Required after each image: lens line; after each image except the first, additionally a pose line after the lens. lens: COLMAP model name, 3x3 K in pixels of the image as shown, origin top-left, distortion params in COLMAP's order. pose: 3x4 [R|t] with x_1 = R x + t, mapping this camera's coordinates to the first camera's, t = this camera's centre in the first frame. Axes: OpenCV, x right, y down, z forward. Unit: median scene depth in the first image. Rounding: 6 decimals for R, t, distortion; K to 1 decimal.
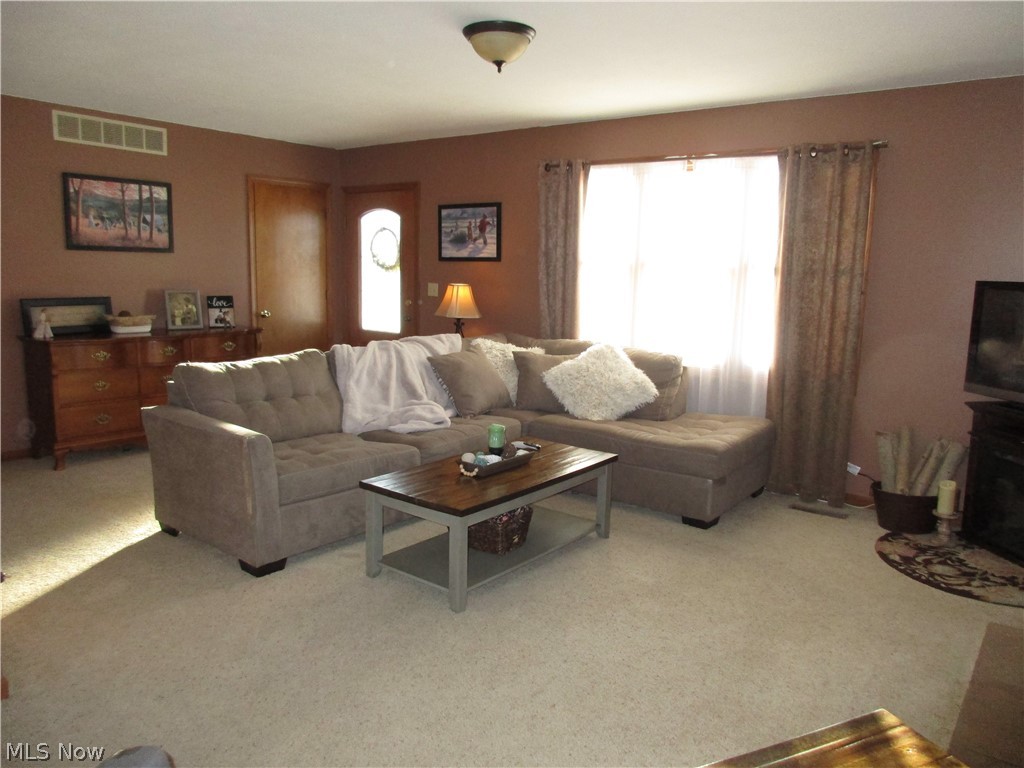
lens RADIAL K [[763.3, 0, 512.3], [0, 763.3, 382.4], [0, 0, 1]] dist [0.002161, -0.005263]
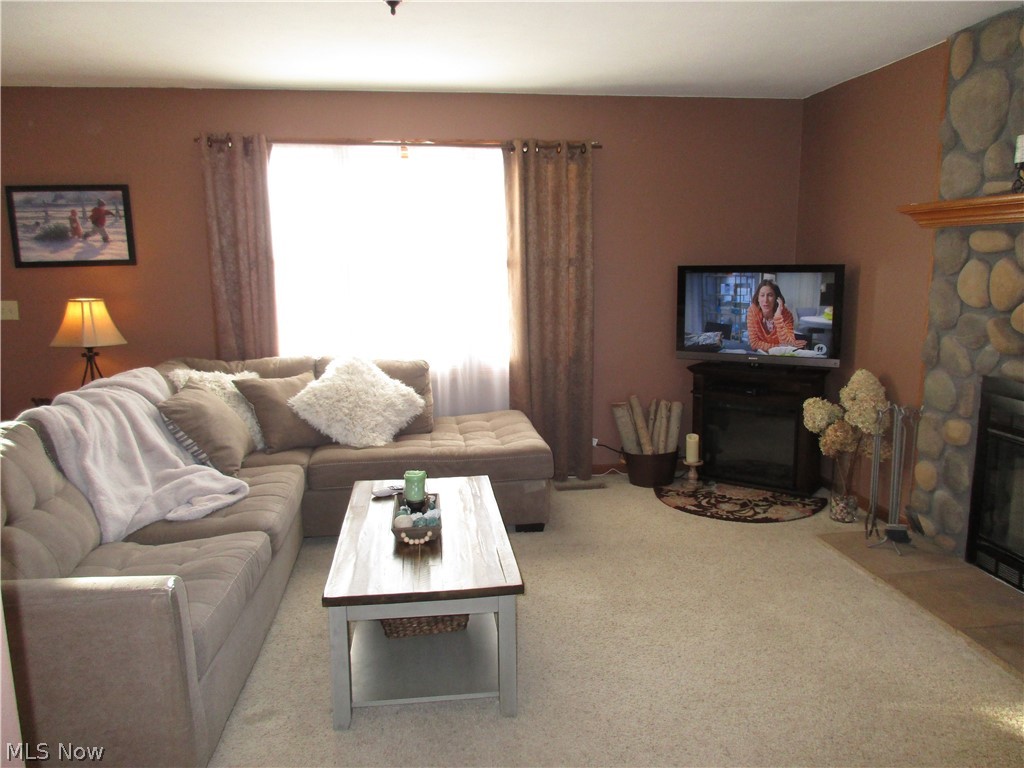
lens RADIAL K [[763.3, 0, 511.9], [0, 763.3, 386.9], [0, 0, 1]] dist [0.002161, -0.005263]
pose [[0.707535, -0.146482, 0.691330, -0.361188], [0.136595, 0.988180, 0.069583, -0.053775], [-0.693351, 0.045200, 0.719181, 0.273102]]
